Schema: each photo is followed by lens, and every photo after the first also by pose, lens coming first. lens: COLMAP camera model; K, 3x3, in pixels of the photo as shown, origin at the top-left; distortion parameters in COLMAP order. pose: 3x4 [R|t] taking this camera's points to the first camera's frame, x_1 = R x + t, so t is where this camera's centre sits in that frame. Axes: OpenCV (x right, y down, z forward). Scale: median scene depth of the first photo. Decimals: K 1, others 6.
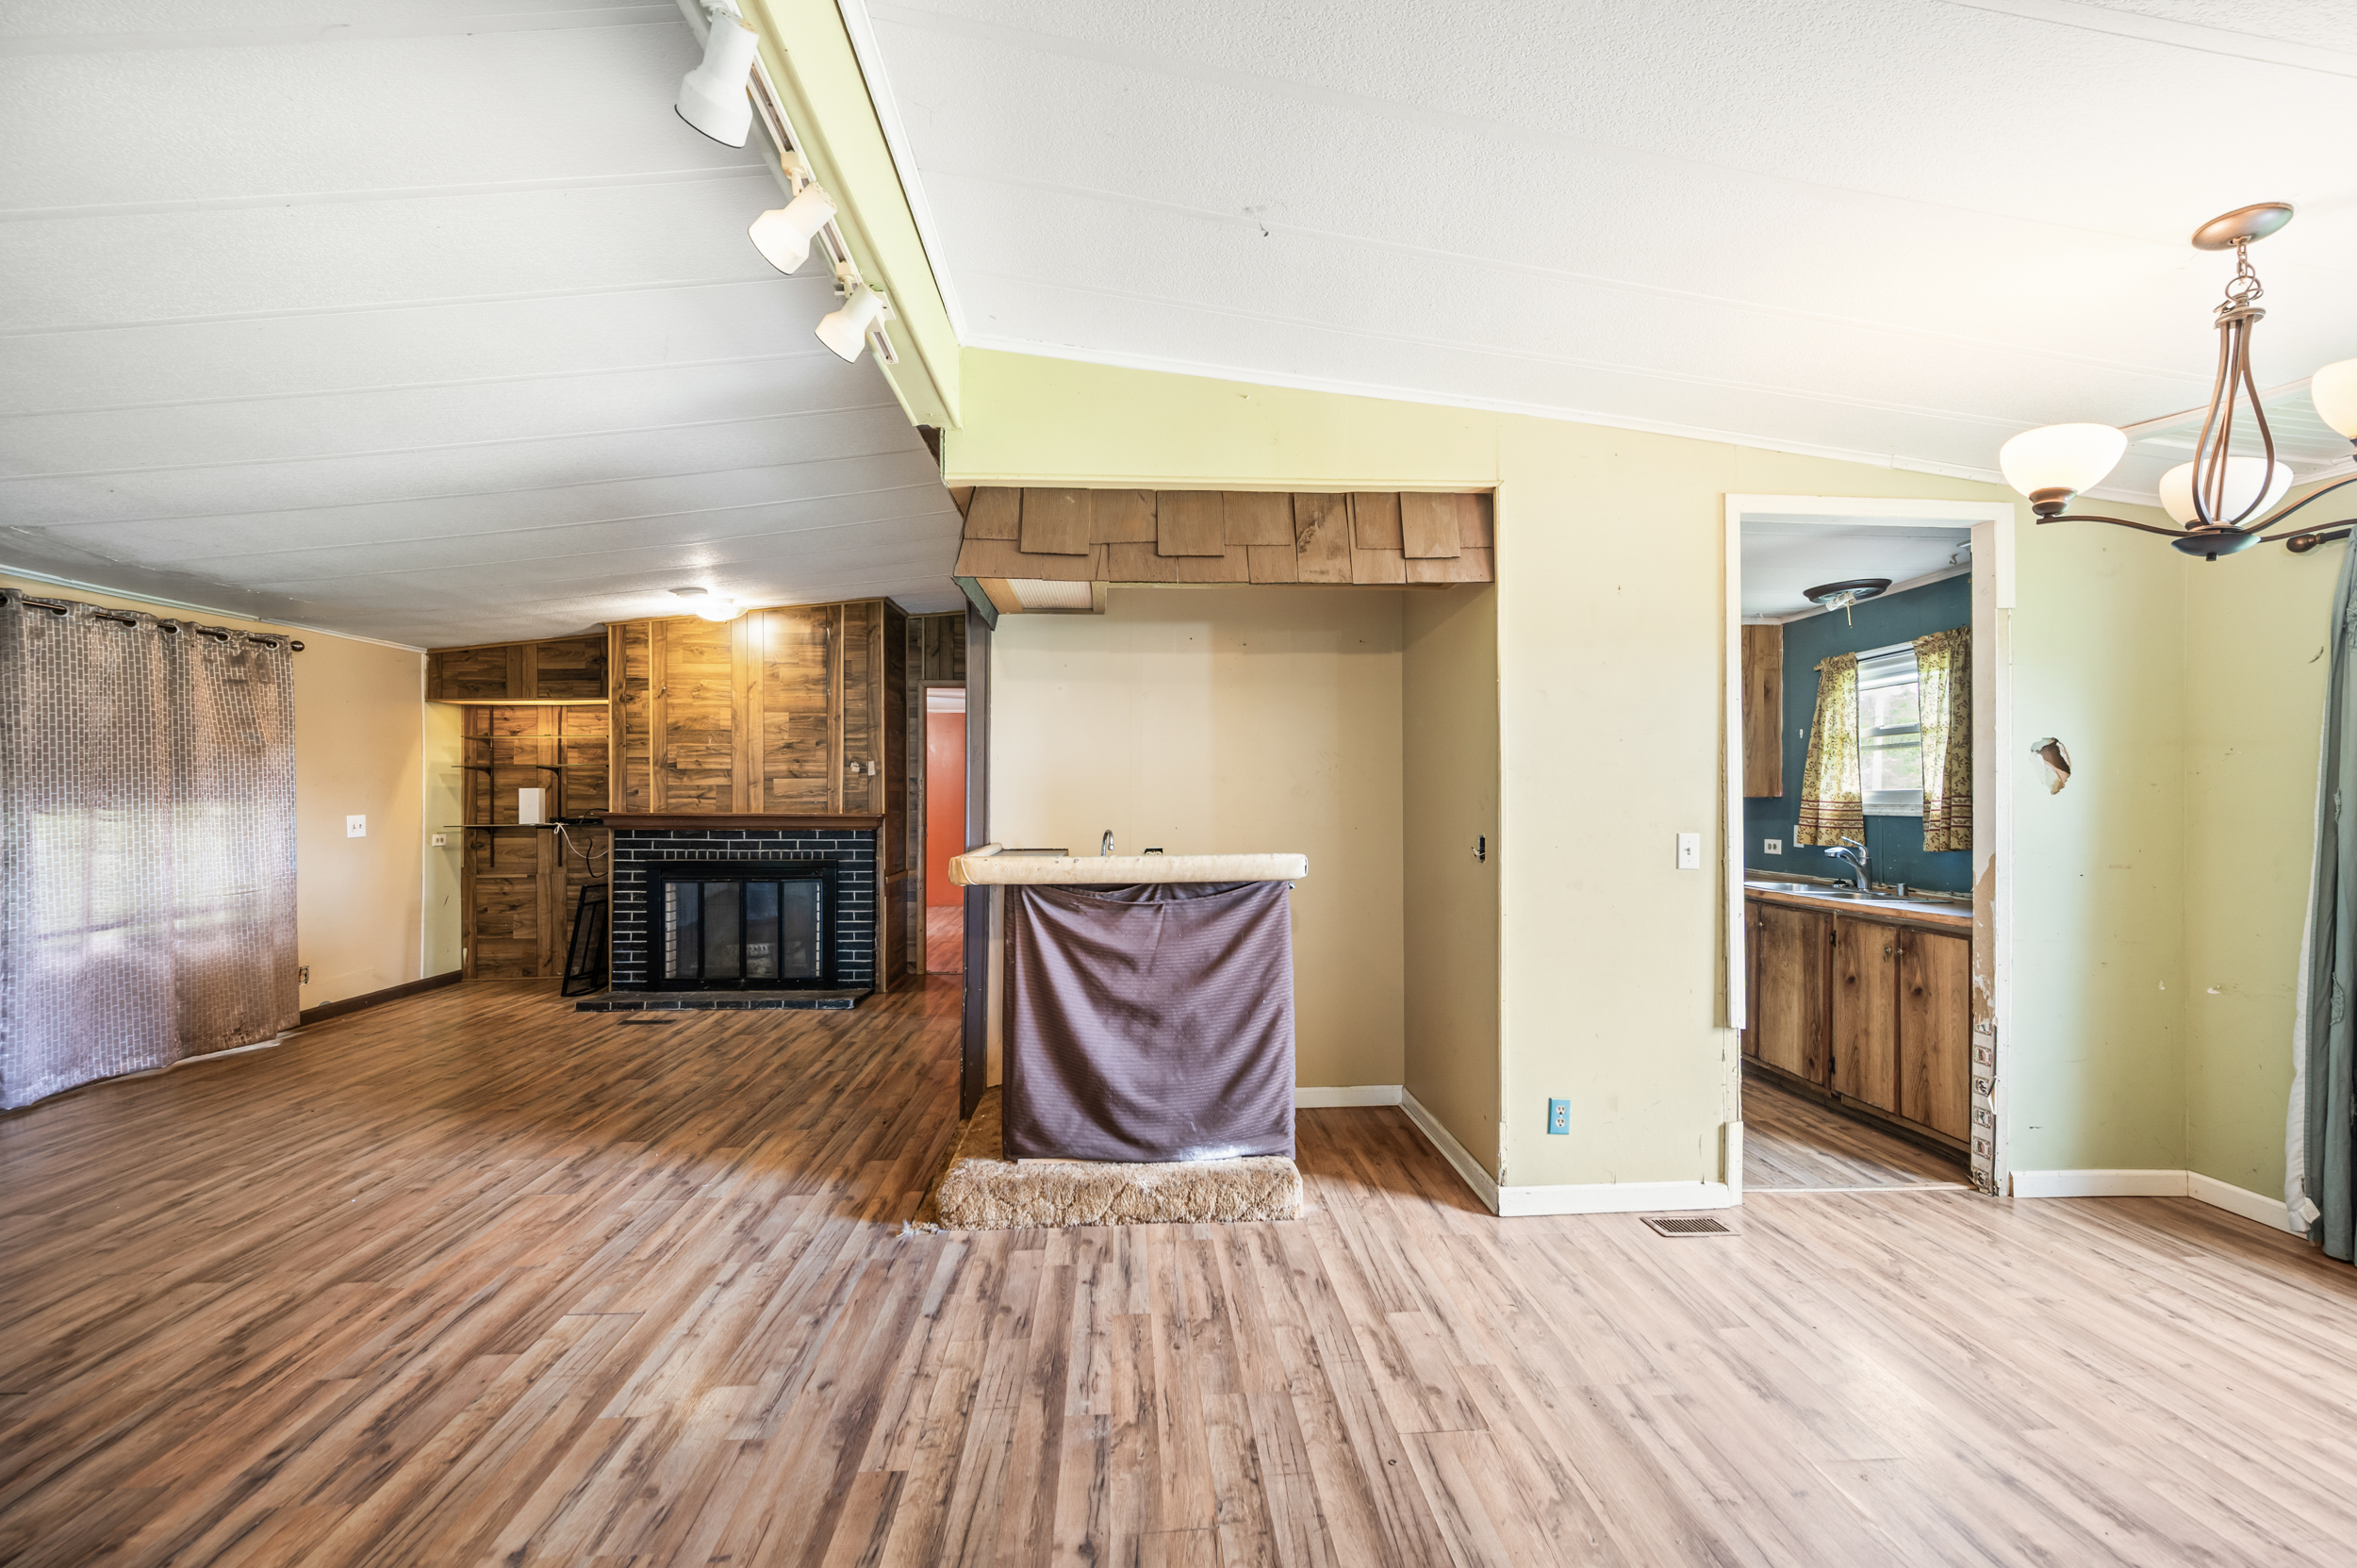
lens RADIAL K [[938.9, 0, 1199.5], [0, 938.9, 794.9], [0, 0, 1]] dist [-0.001288, -0.000122]
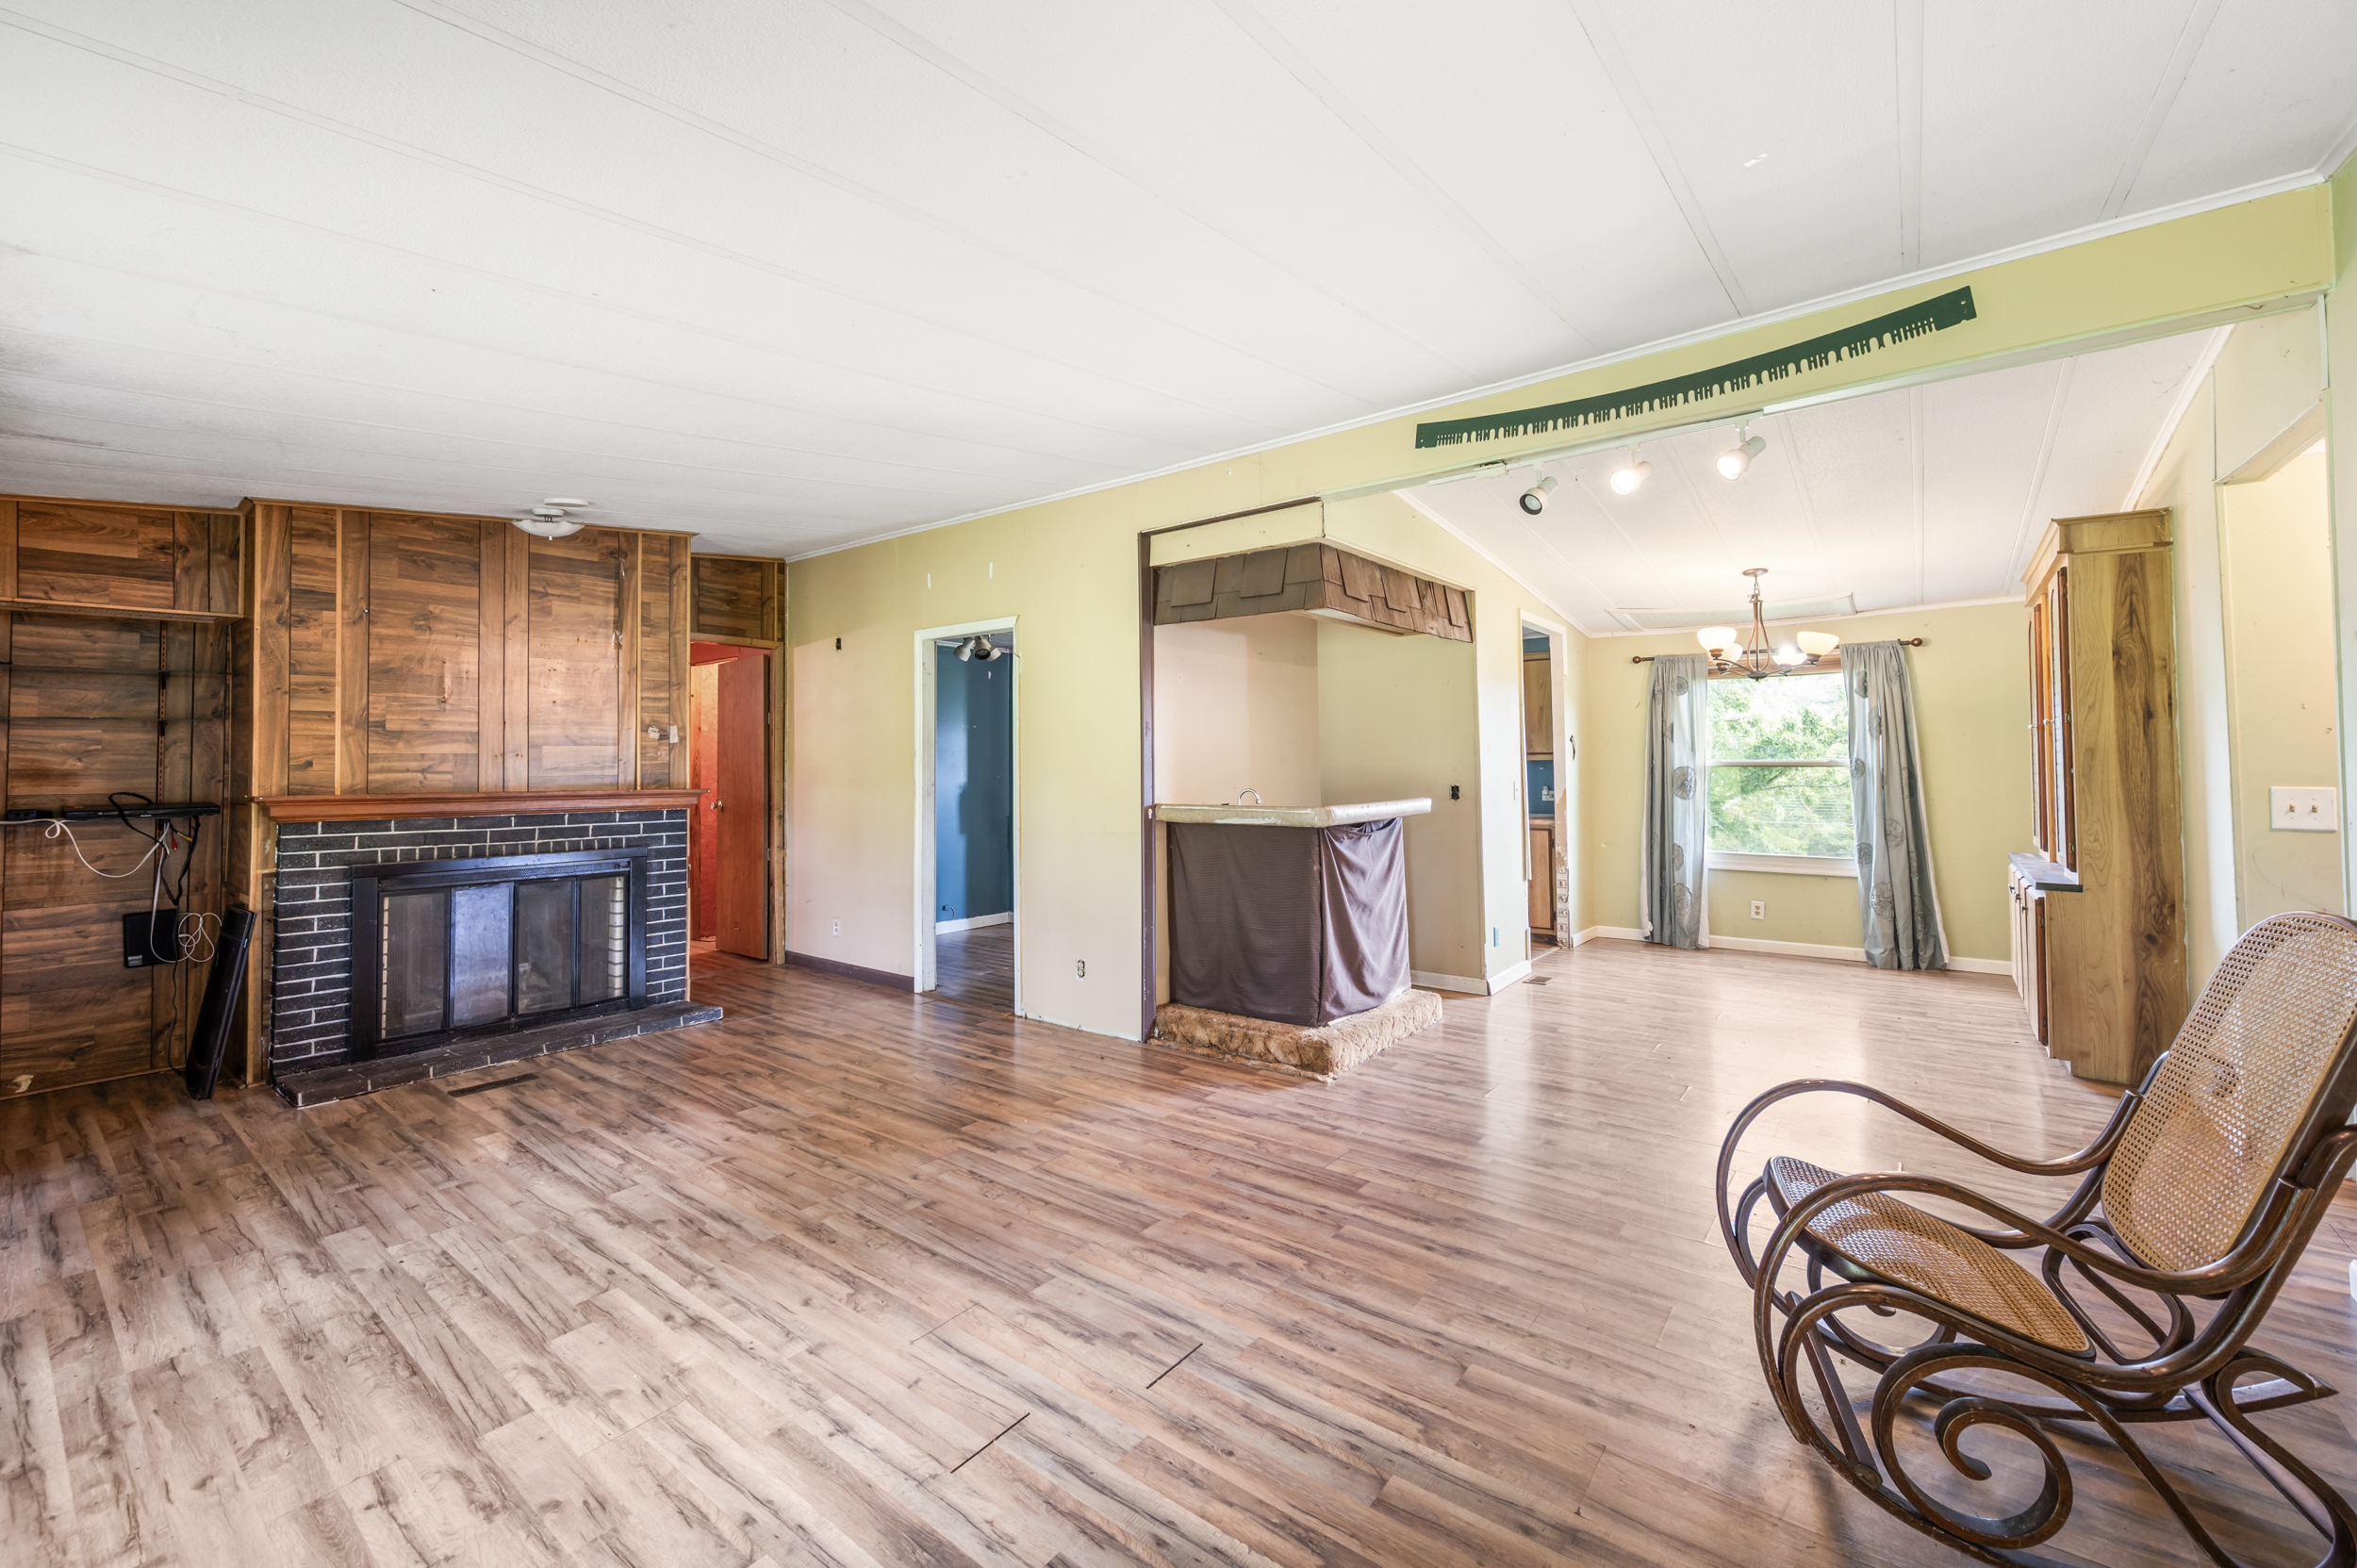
lens RADIAL K [[938.9, 0, 1197.7], [0, 938.9, 751.8], [0, 0, 1]] dist [-0.001288, -0.000122]
pose [[0.664201, 0.005078, 0.747537, -0.903752], [0.005625, 0.999915, -0.011790, -0.000537], [-0.747533, 0.012036, 0.664116, 0.138377]]
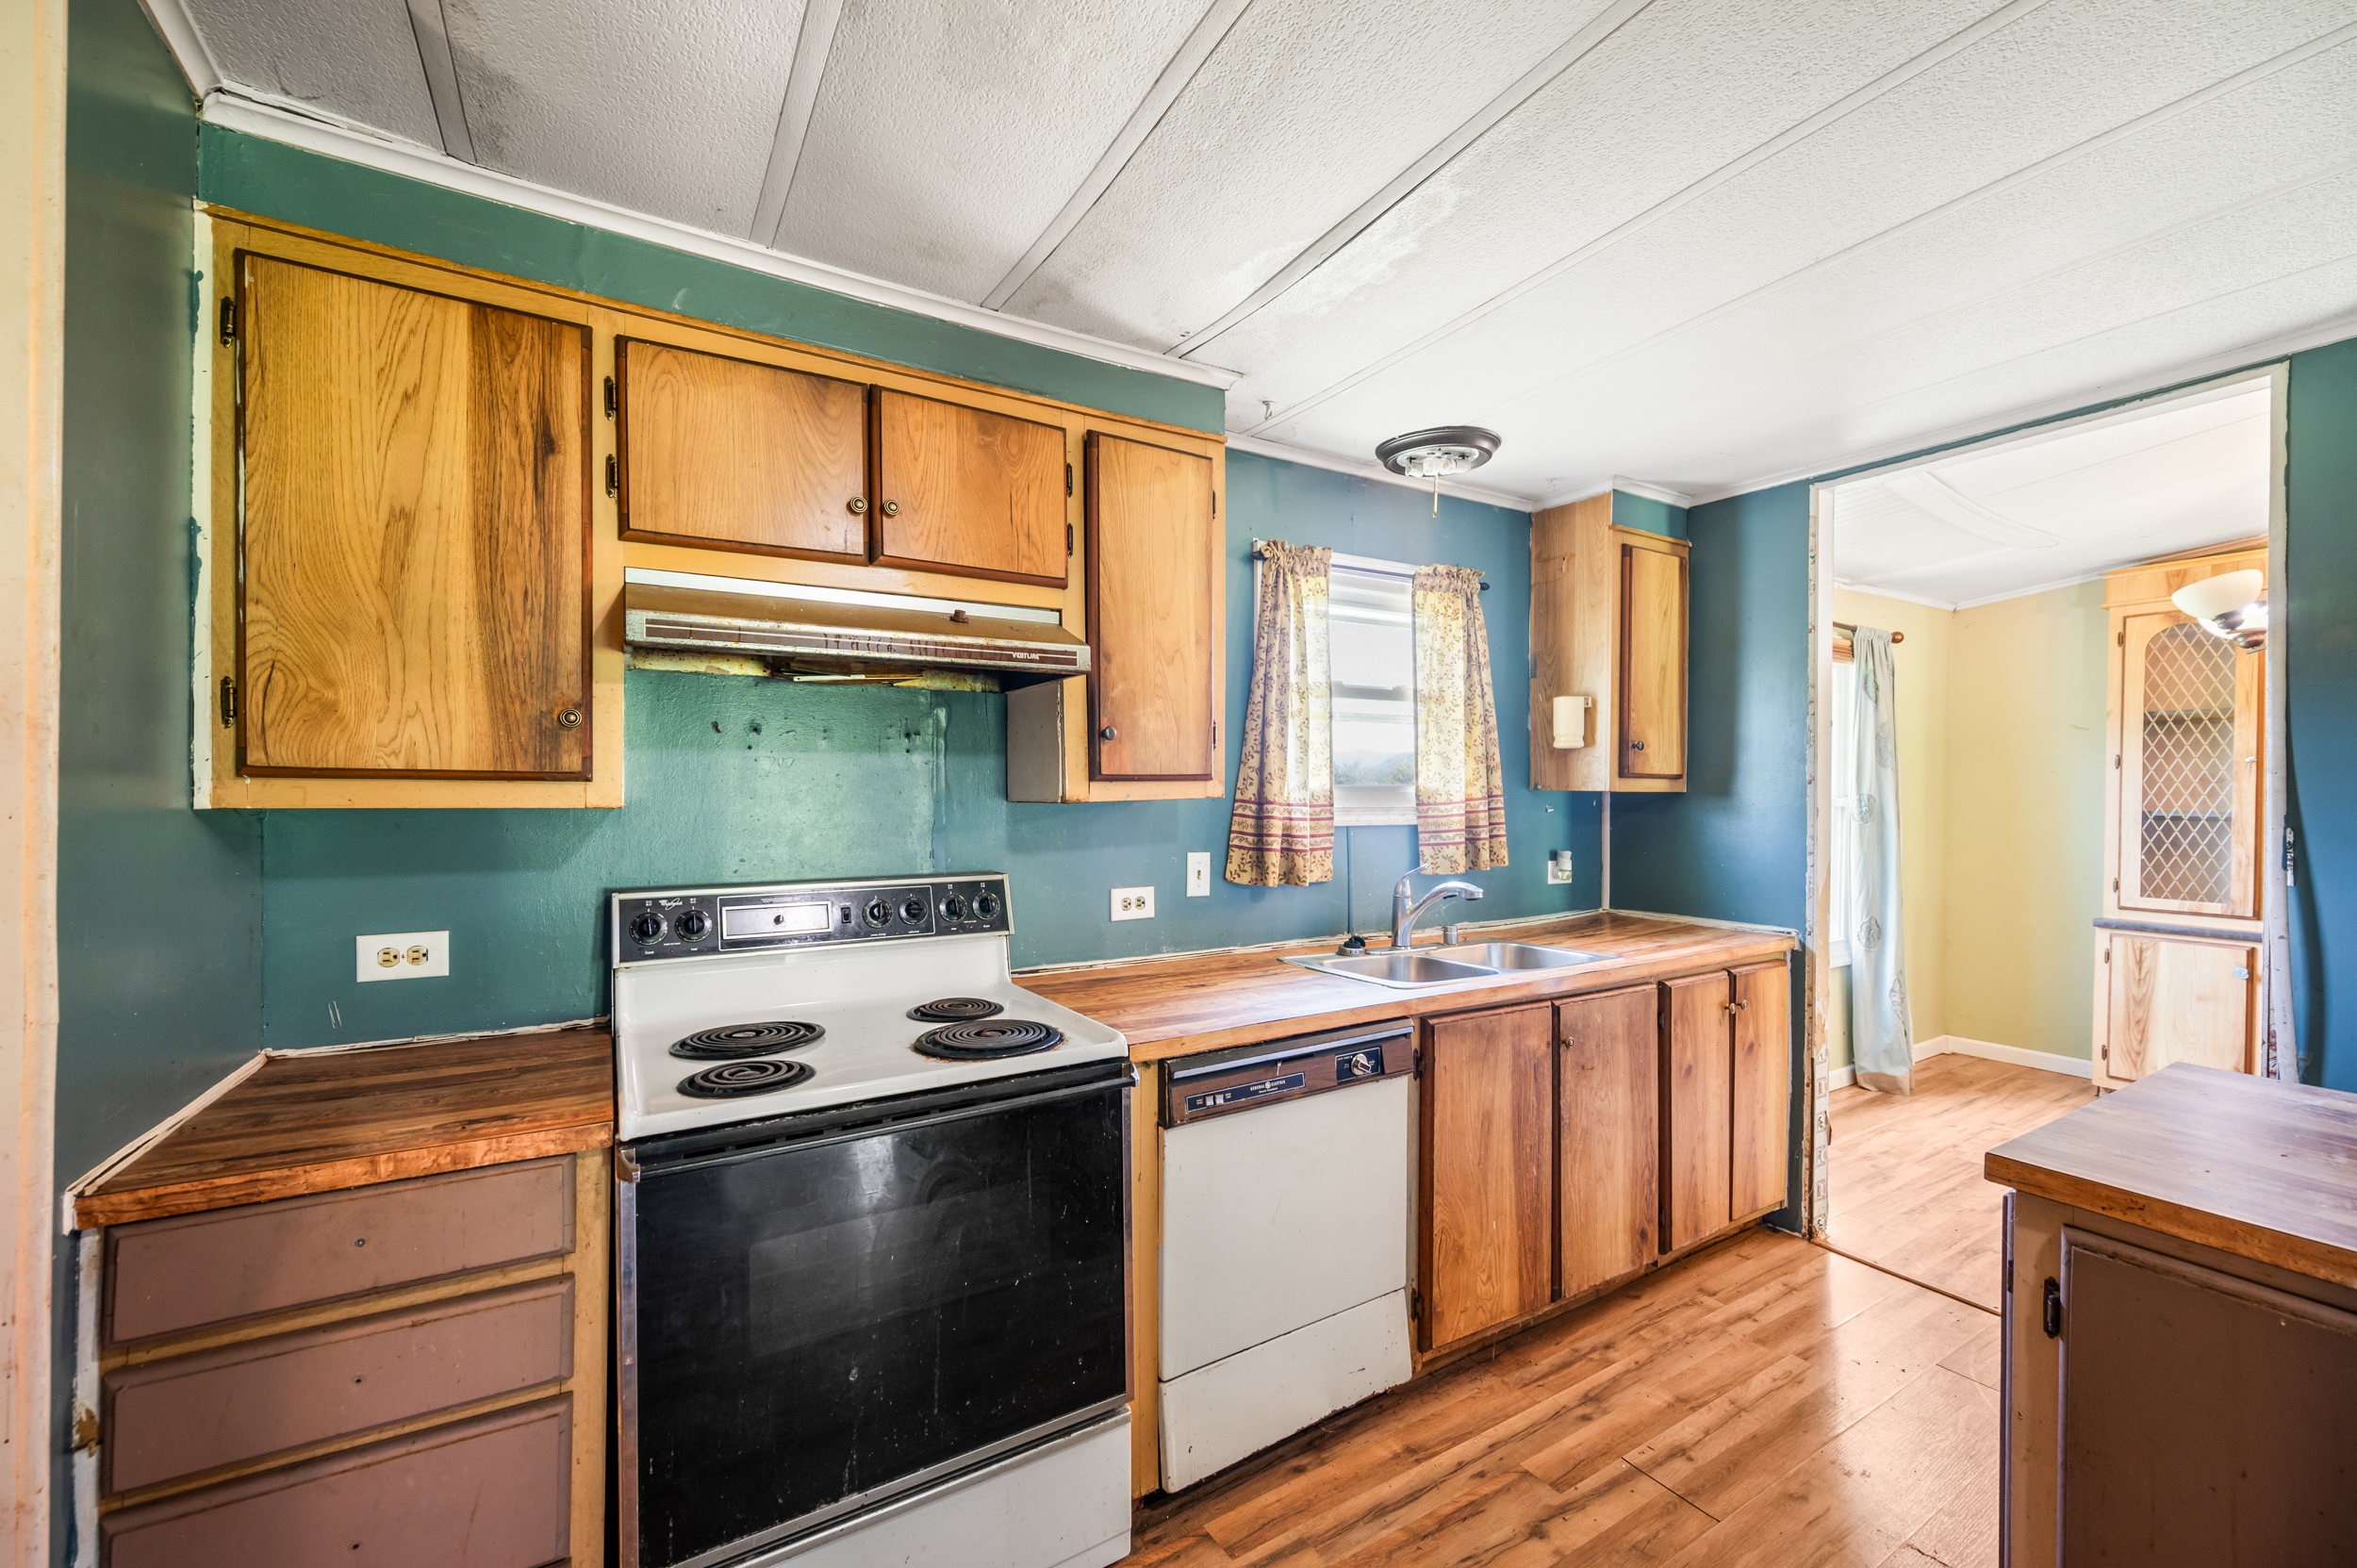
lens RADIAL K [[901.8, 0, 1141.9], [0, 901.8, 795.5], [0, 0, 1]] dist [-0.018430, -0.000093]
pose [[-0.413216, -0.012606, 0.910546, 0.228961], [-0.009315, 0.999910, 0.009616, -0.002629], [-0.910585, -0.004508, -0.413296, 1.333006]]
